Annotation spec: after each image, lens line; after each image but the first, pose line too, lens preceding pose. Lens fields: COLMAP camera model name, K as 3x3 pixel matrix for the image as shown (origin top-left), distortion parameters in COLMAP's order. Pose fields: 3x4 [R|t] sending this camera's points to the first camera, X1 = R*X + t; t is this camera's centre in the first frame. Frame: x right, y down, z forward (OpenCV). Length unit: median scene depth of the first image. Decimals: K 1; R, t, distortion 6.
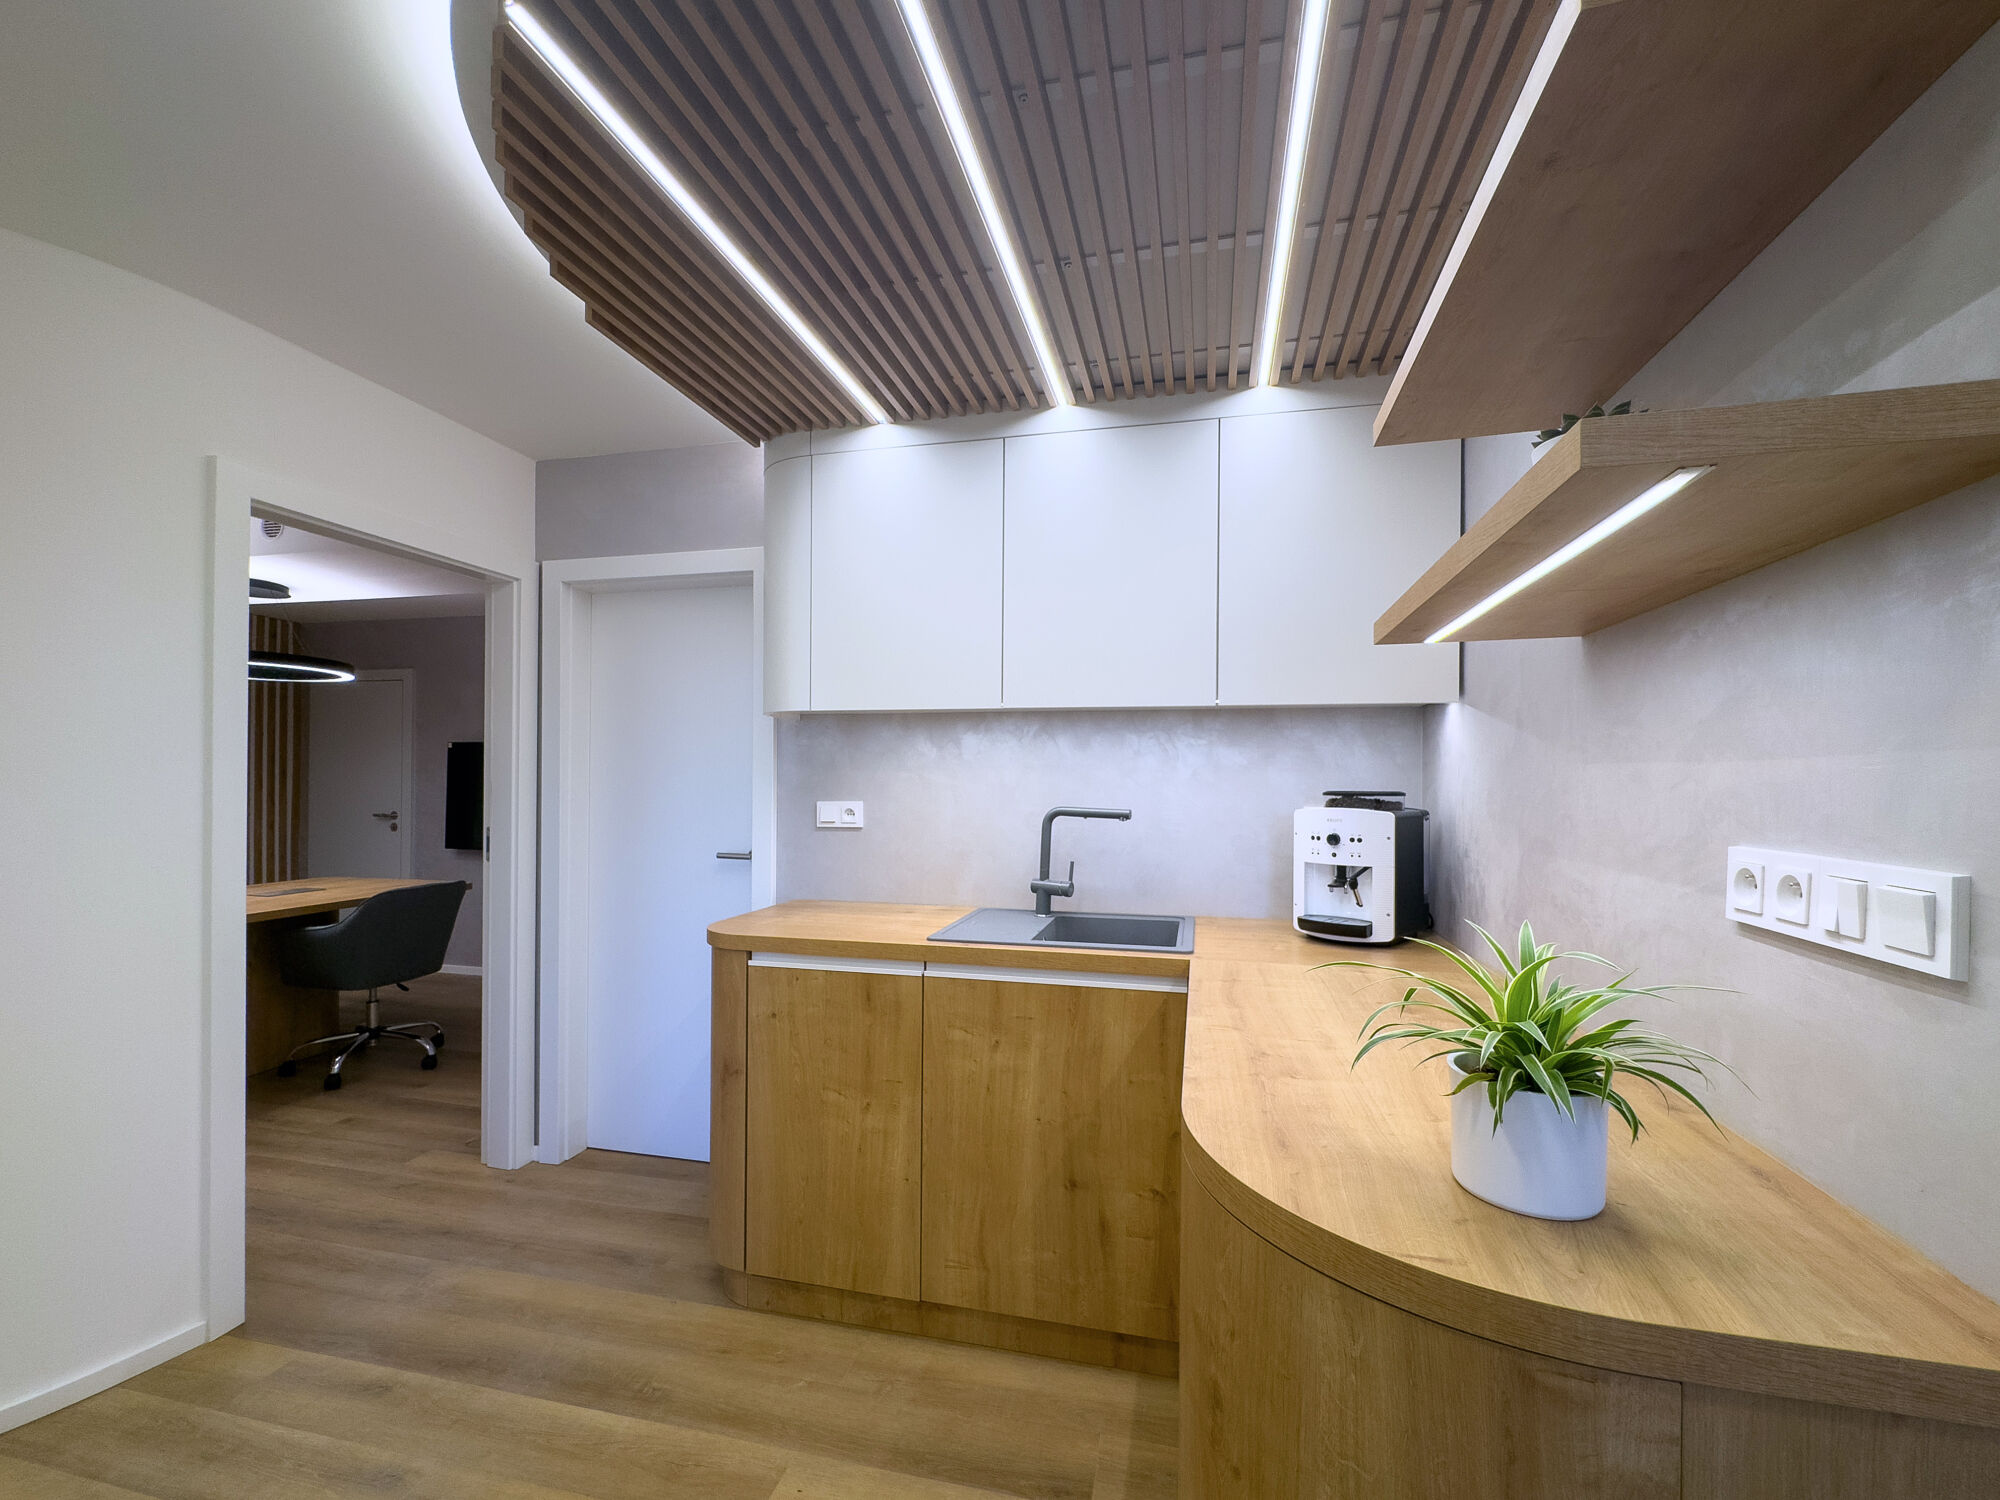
lens RADIAL K [[837.4, 0, 1000.1], [0, 837.4, 782.9], [0, 0, 1]] dist [-0.002721, 0.000211]
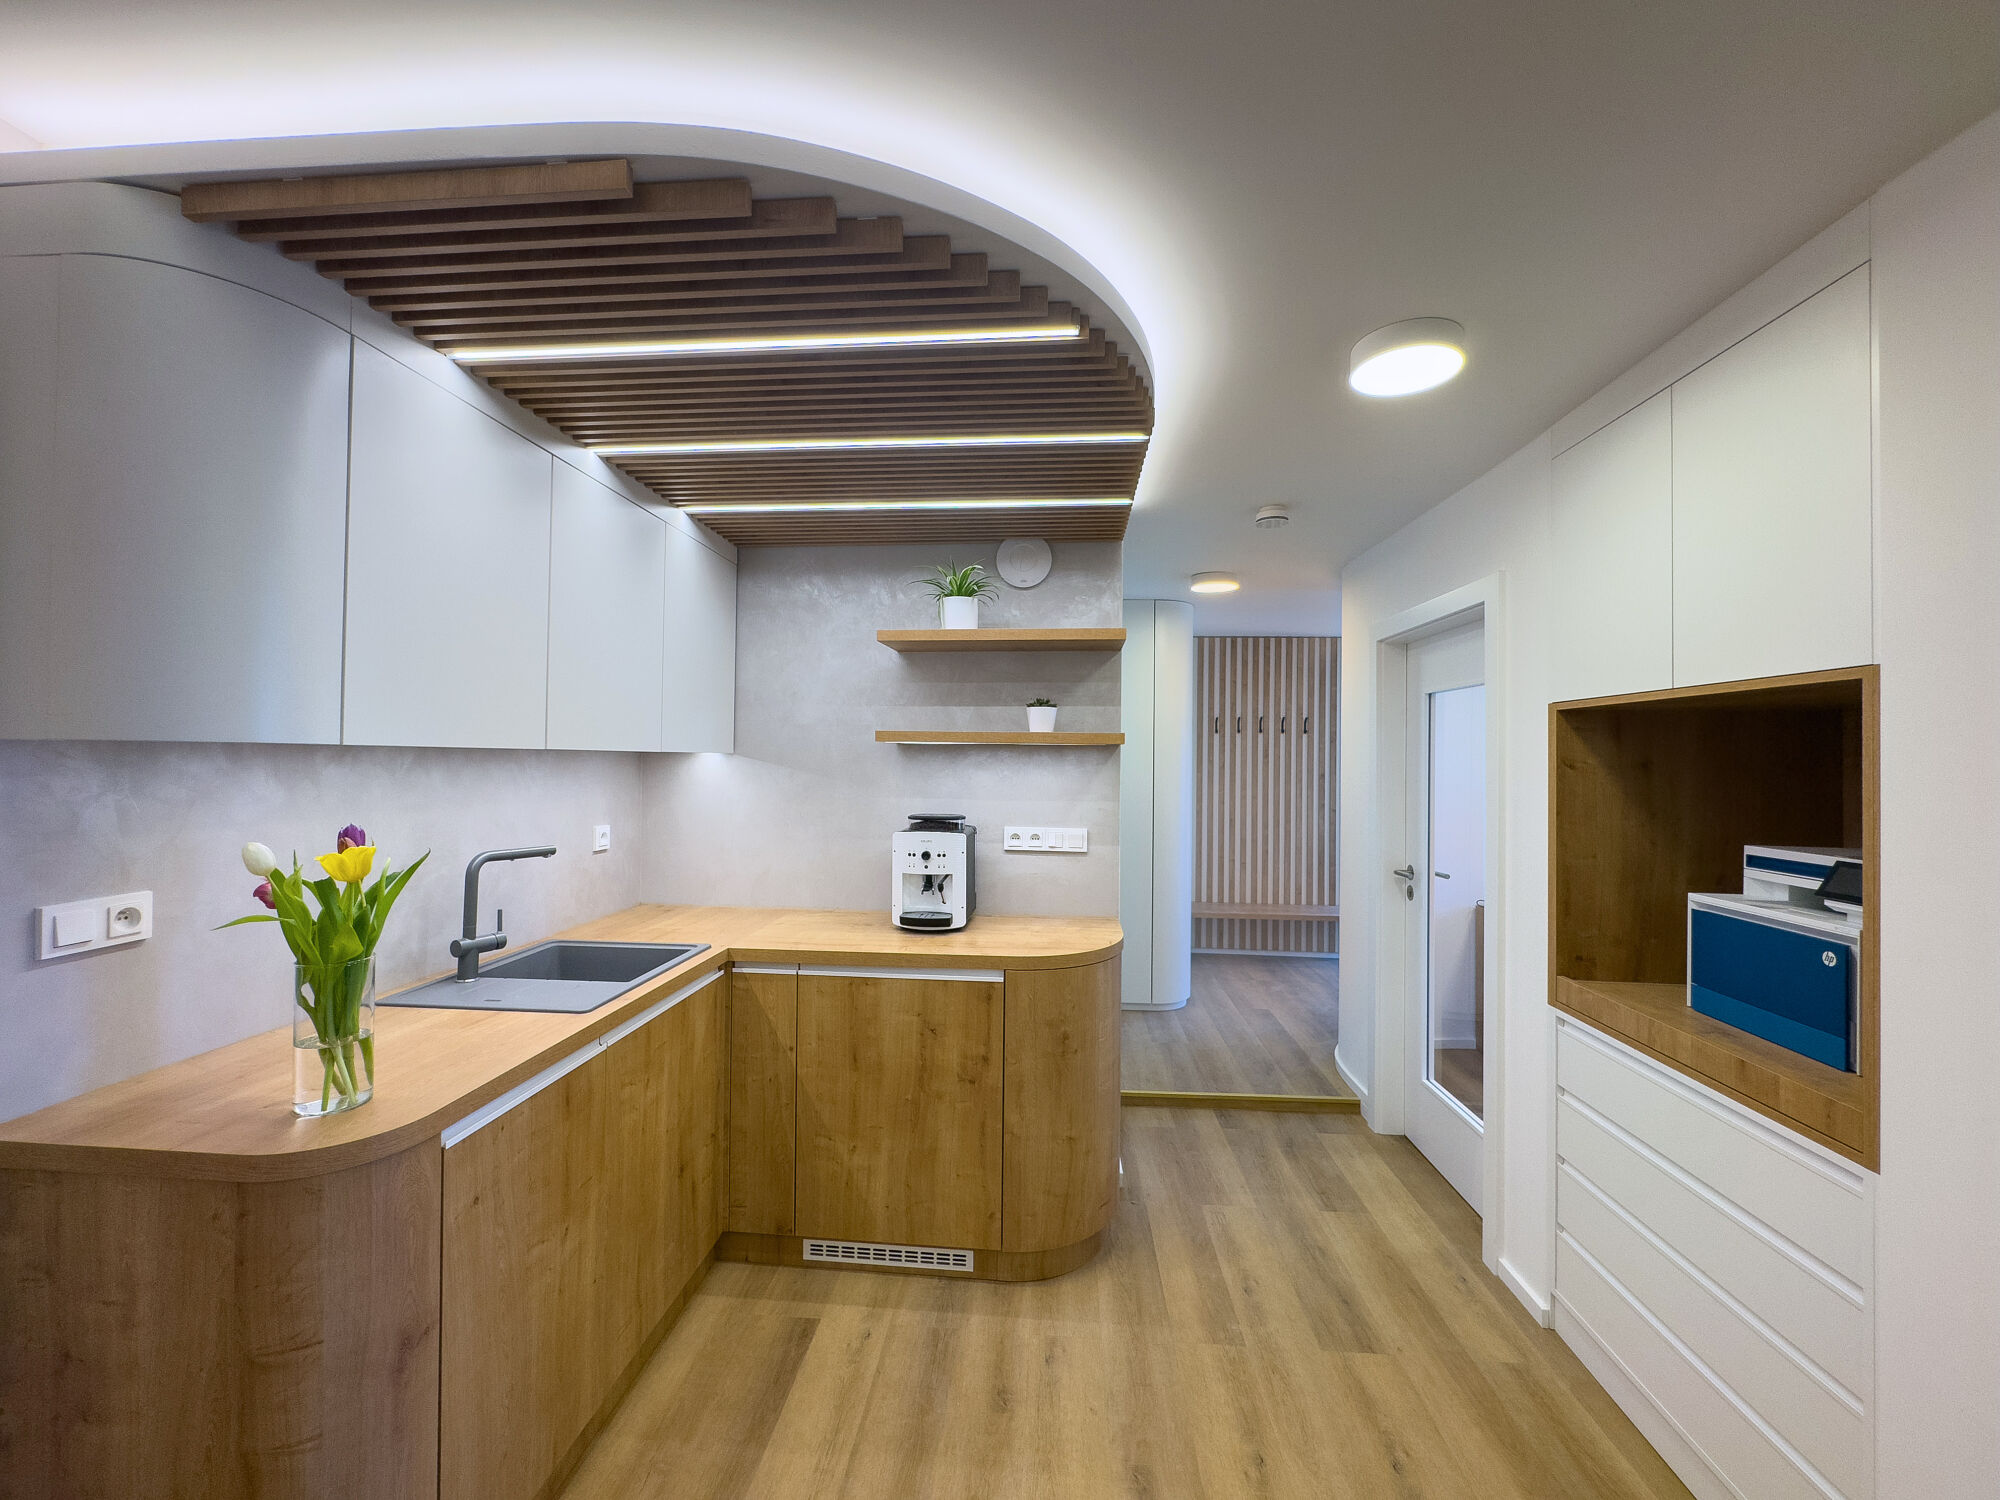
lens RADIAL K [[799.5, 0, 1000.0], [0, 799.5, 750.0], [0, 0, 1]] dist [-0.002950, 0.000118]
pose [[-0.155303, 0.002248, 0.987864, -0.981333], [-0.010133, 0.999941, -0.003868, -0.094794], [-0.987815, -0.010611, -0.155271, 0.674625]]
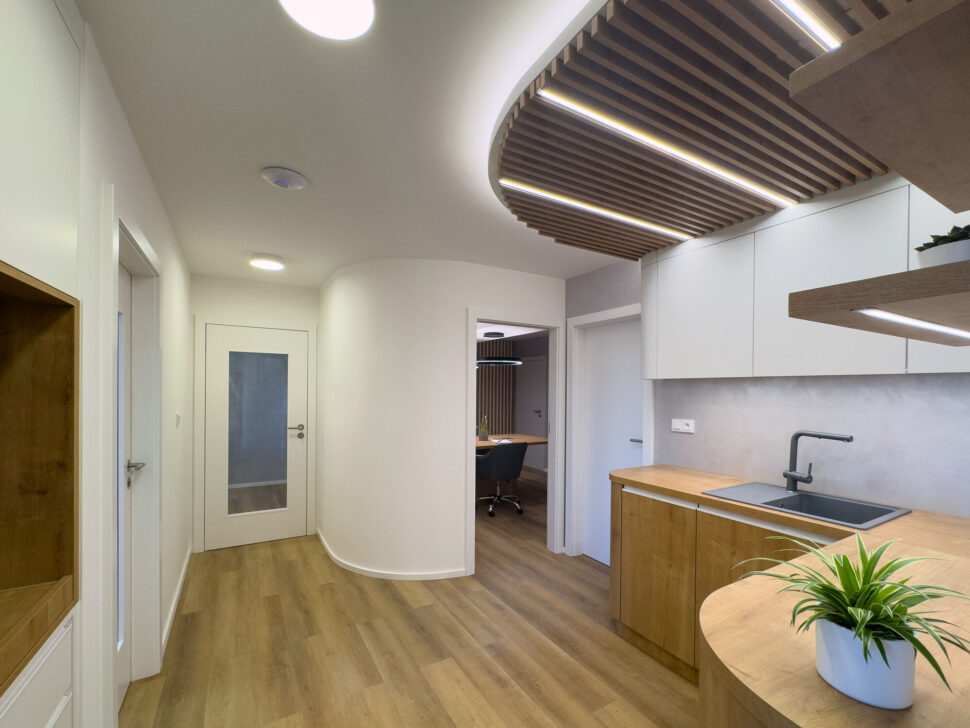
lens RADIAL K [[414.9, 0, 482.3], [0, 414.9, 393.0], [0, 0, 1]] dist [-0.003112, -0.000115]
pose [[0.688023, 0.003490, -0.725680, 0.269878], [-0.004237, 0.999991, 0.000792, -0.053367], [0.725676, 0.002530, 0.688032, -0.080722]]
